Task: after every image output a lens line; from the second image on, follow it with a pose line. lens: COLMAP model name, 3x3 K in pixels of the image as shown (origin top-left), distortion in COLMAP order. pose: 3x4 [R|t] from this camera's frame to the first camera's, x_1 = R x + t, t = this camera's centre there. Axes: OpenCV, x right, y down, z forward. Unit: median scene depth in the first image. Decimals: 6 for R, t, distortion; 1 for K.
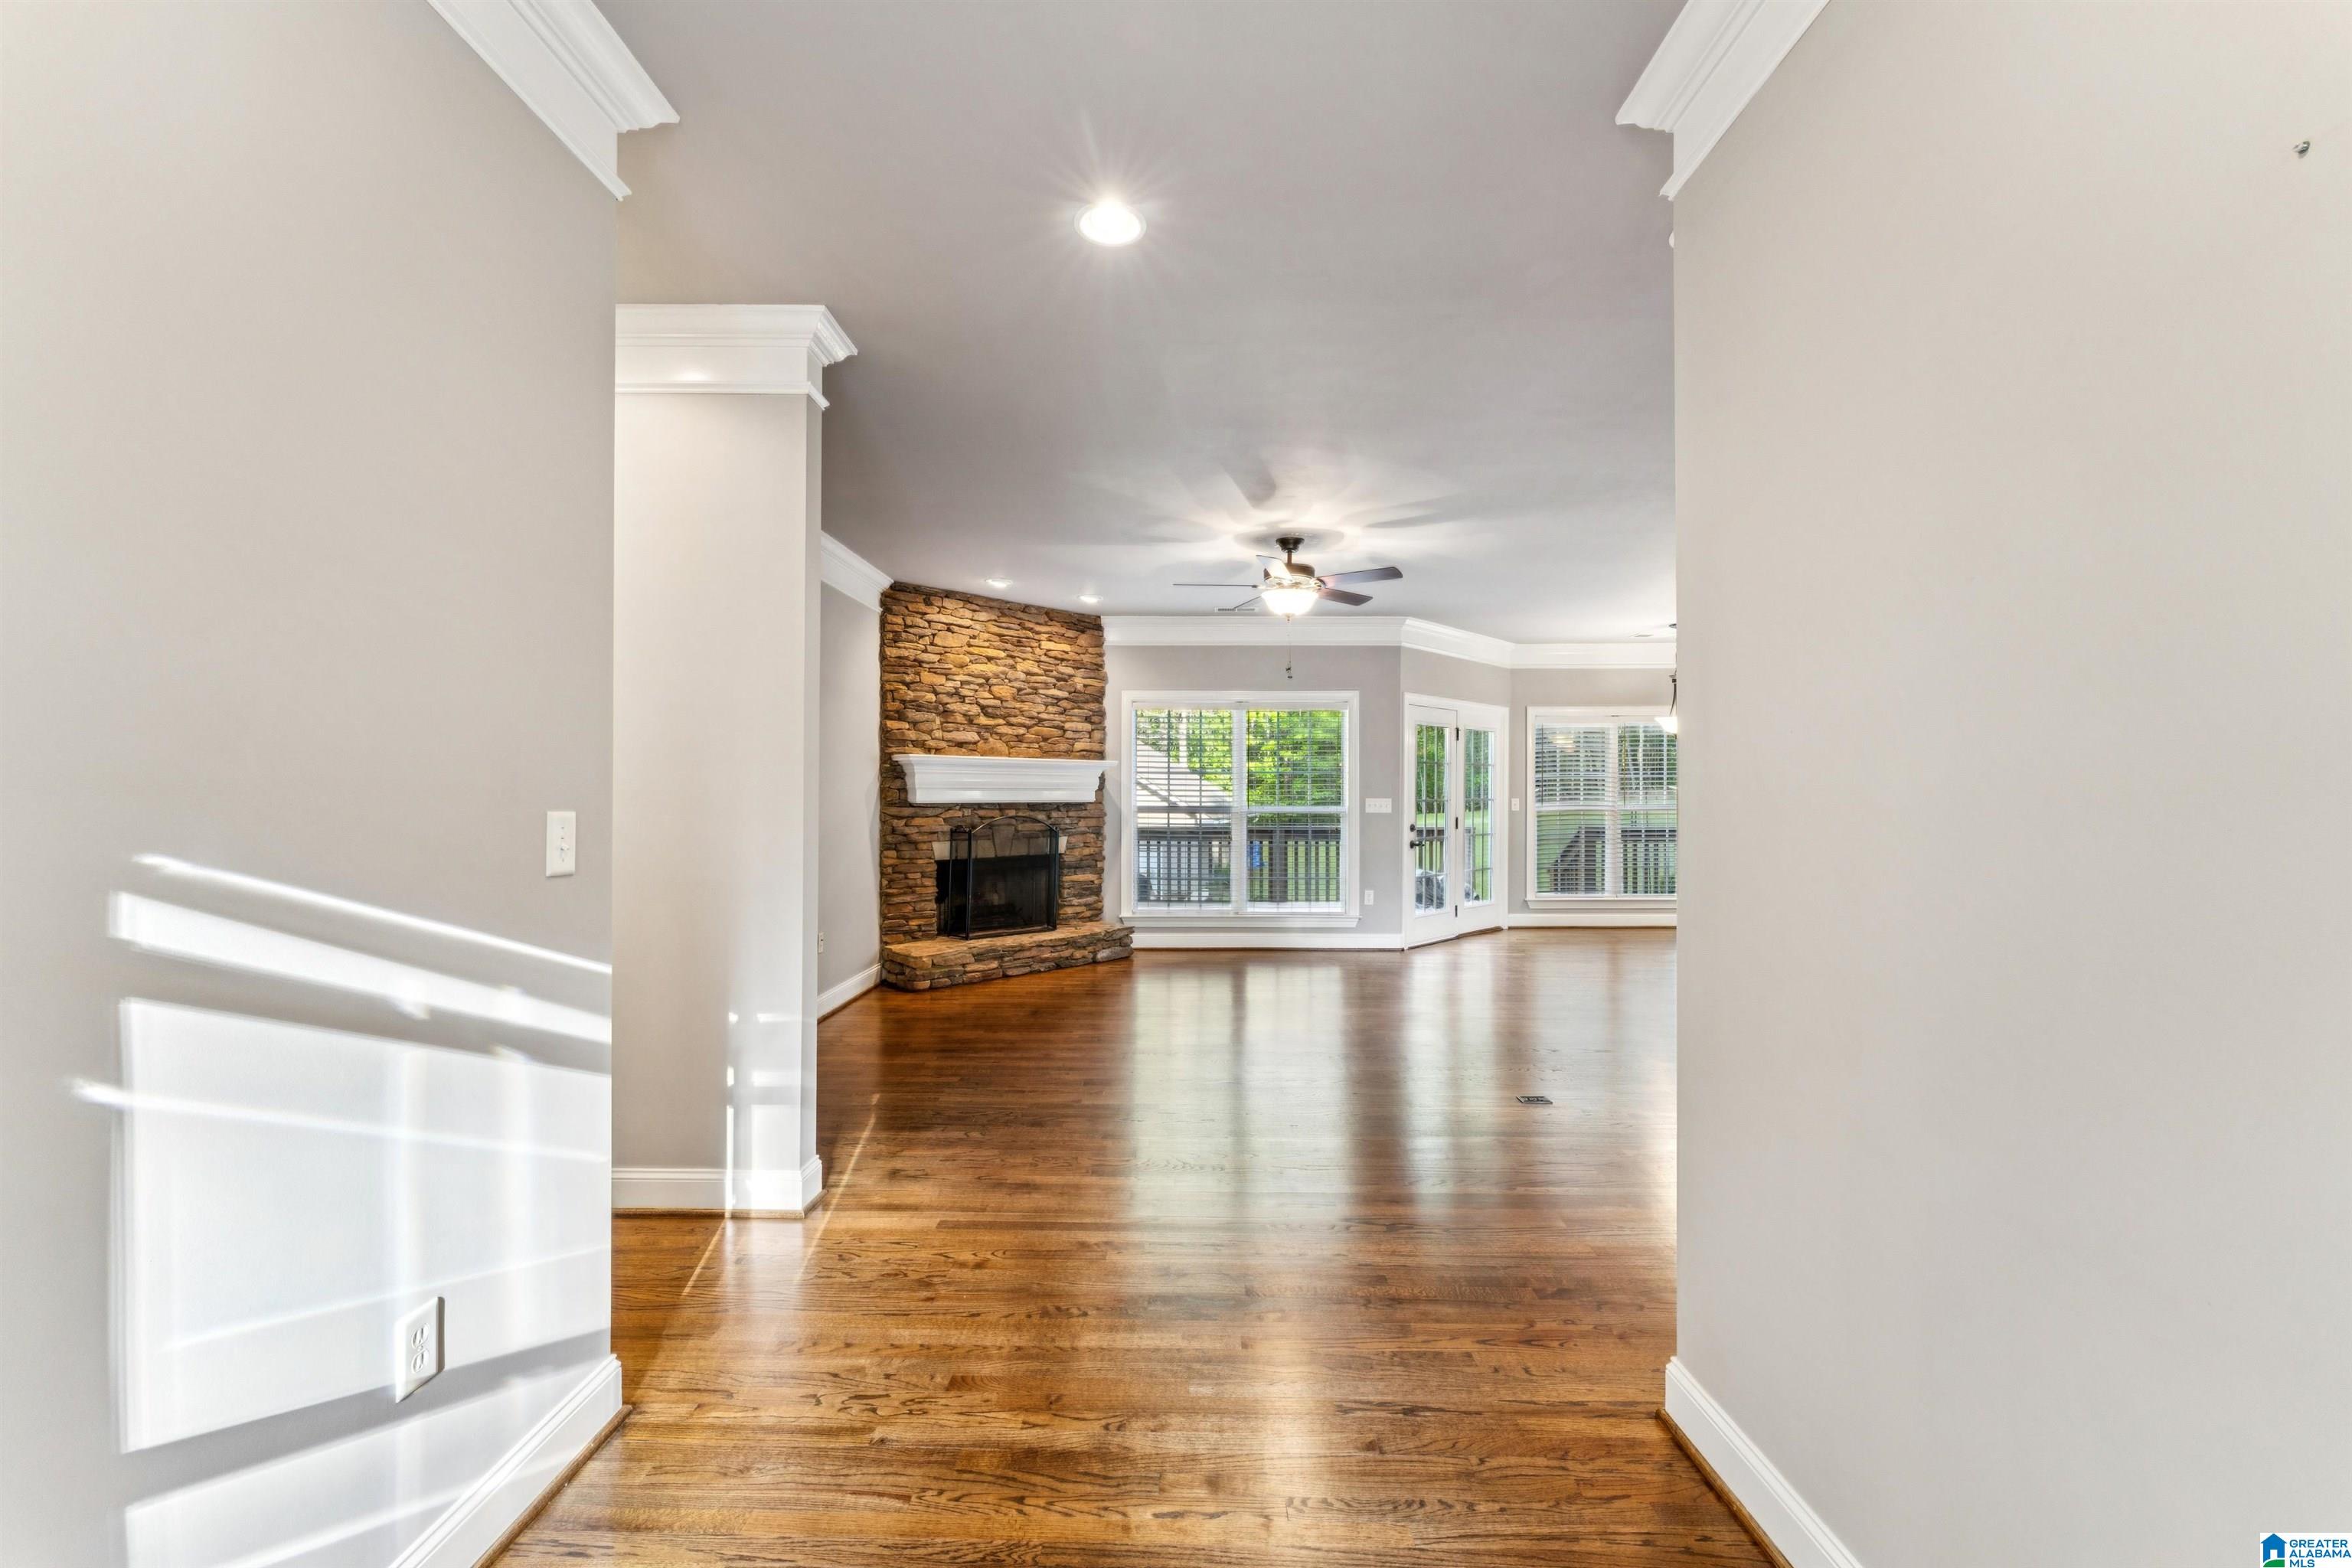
lens RADIAL K [[942.5, 0, 1183.6], [0, 942.5, 789.8], [0, 0, 1]] dist [0.002296, -0.000587]
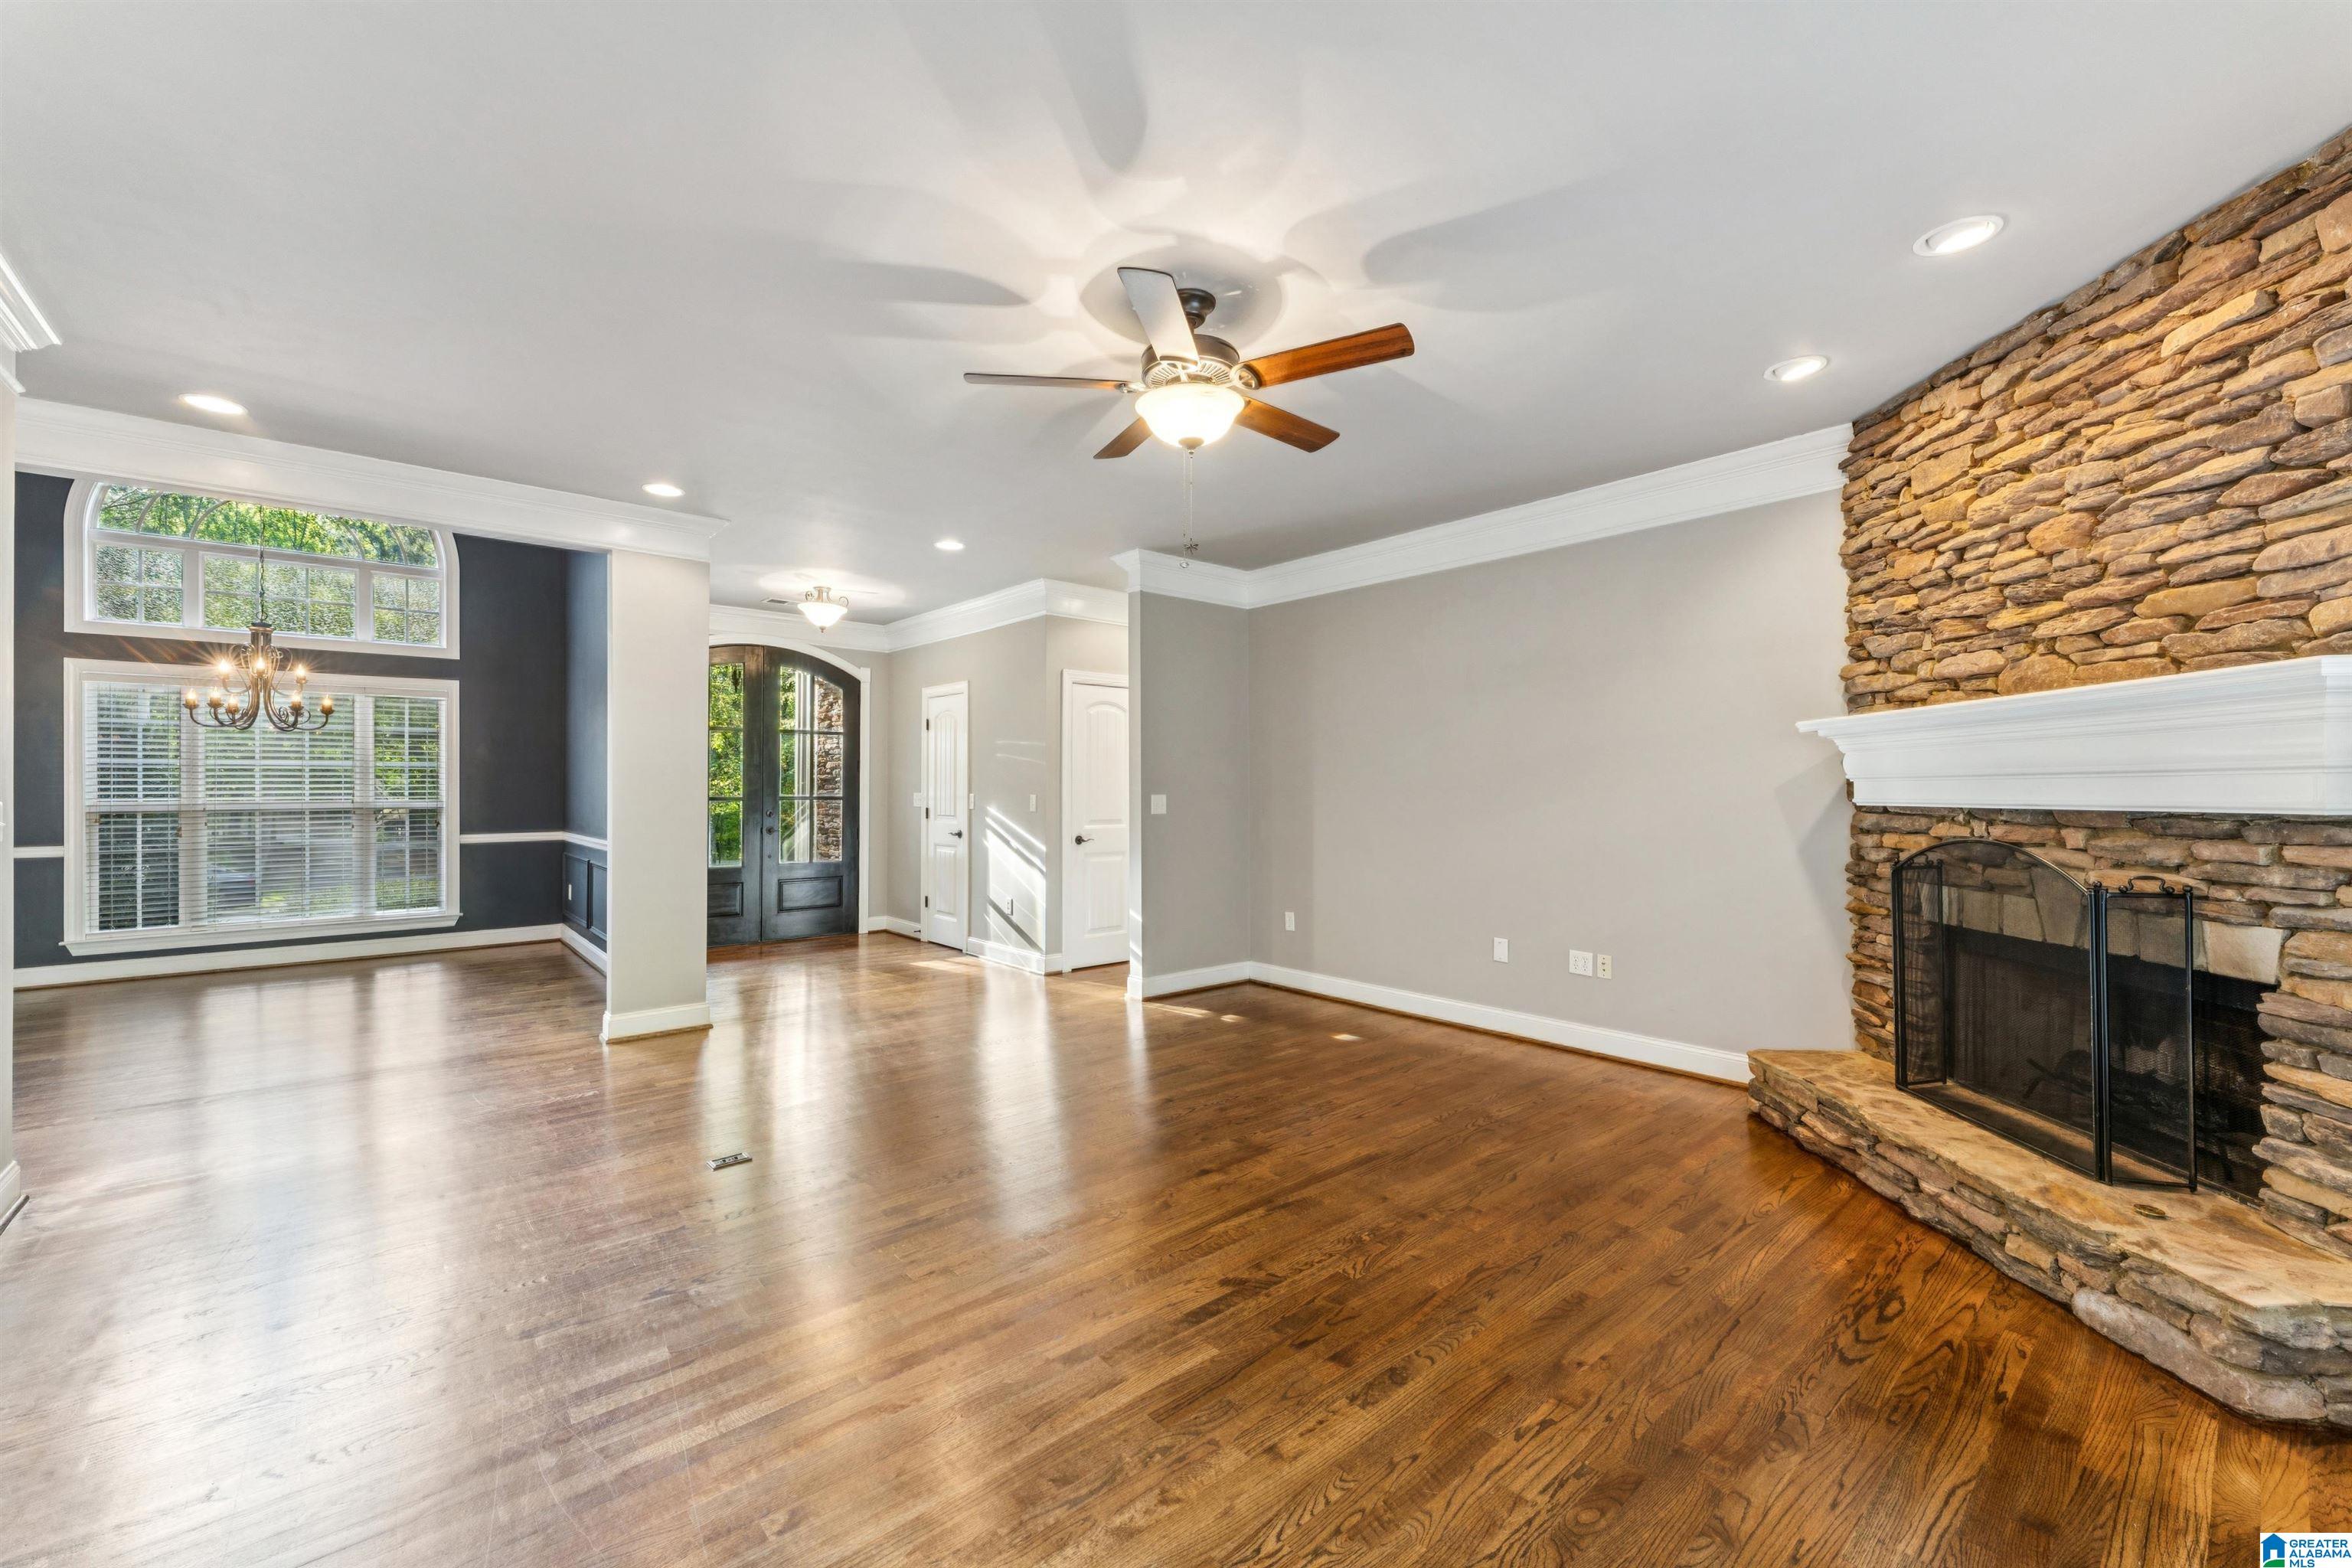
lens RADIAL K [[942.5, 0, 1171.0], [0, 942.5, 787.3], [0, 0, 1]] dist [0.002296, -0.000587]
pose [[-0.751809, -0.005917, -0.659355, 0.347819], [0.000608, 0.999953, -0.009666, 0.007626], [0.659381, -0.007668, -0.751770, 1.036791]]
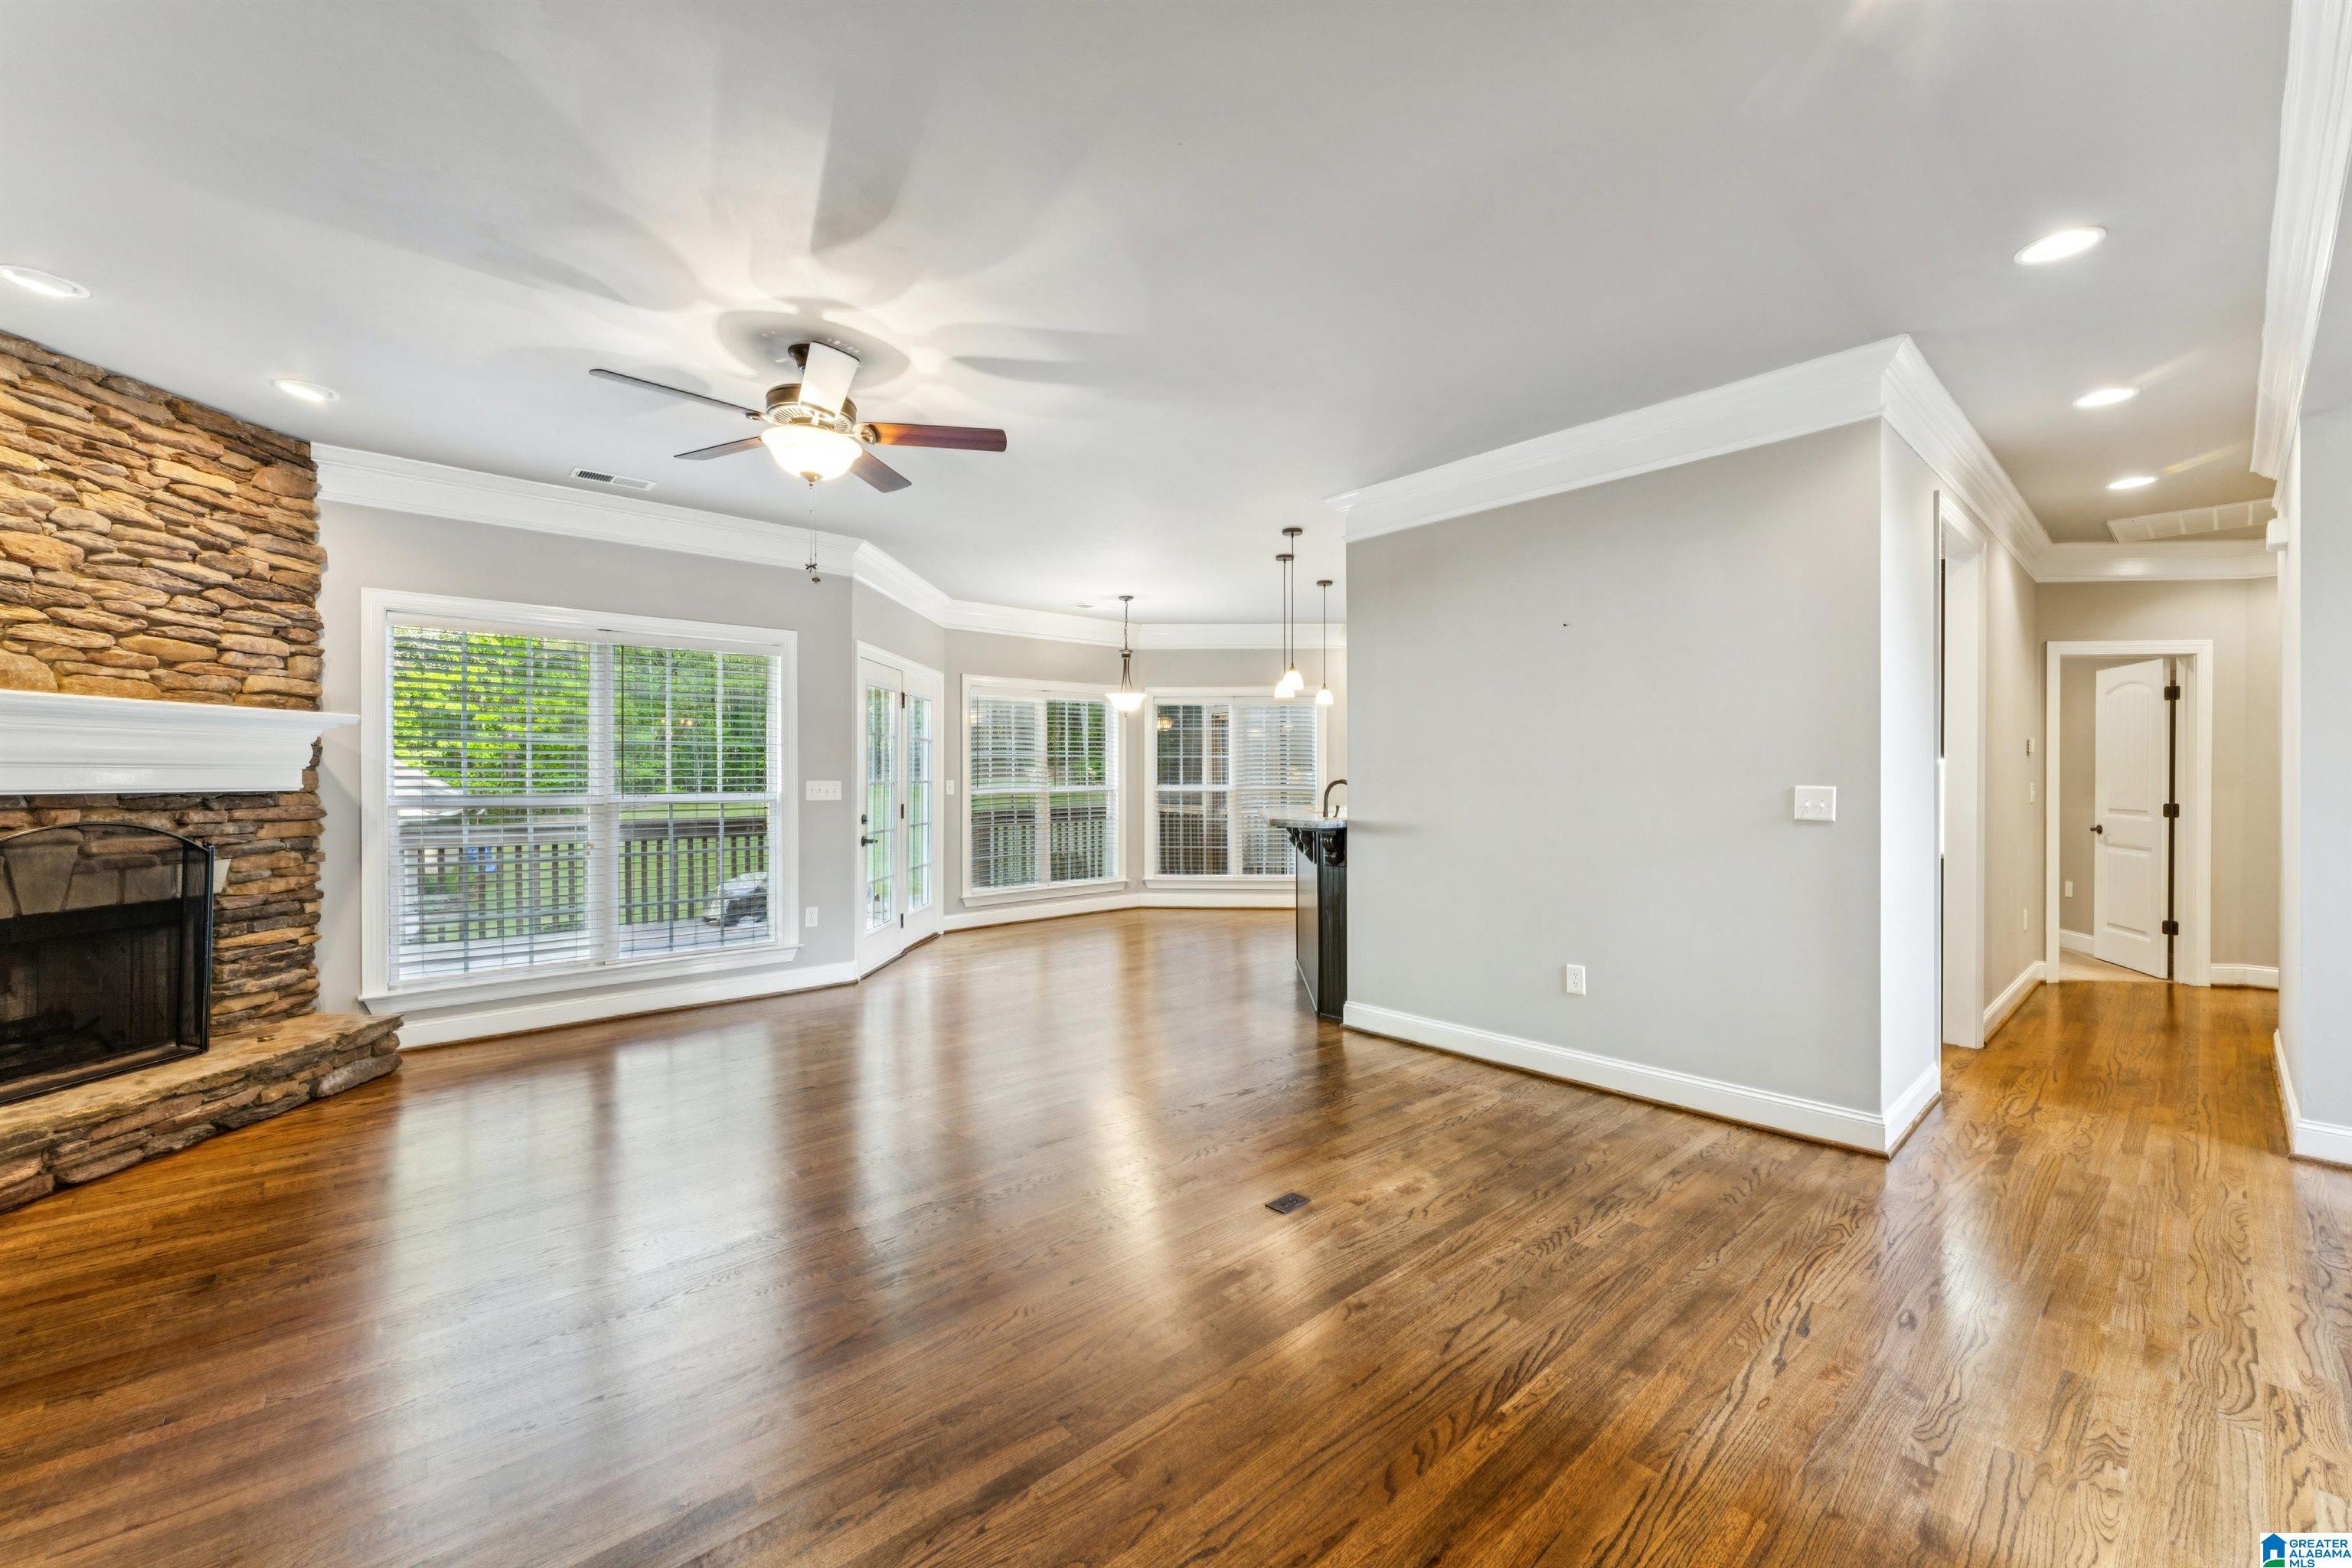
lens RADIAL K [[942.5, 0, 1171.0], [0, 942.5, 778.1], [0, 0, 1]] dist [0.002296, -0.000587]
pose [[0.741003, -0.004080, 0.671489, -0.092958], [-0.000136, 0.999981, 0.006226, 0.002714], [-0.671502, -0.004704, 0.740988, 0.297726]]
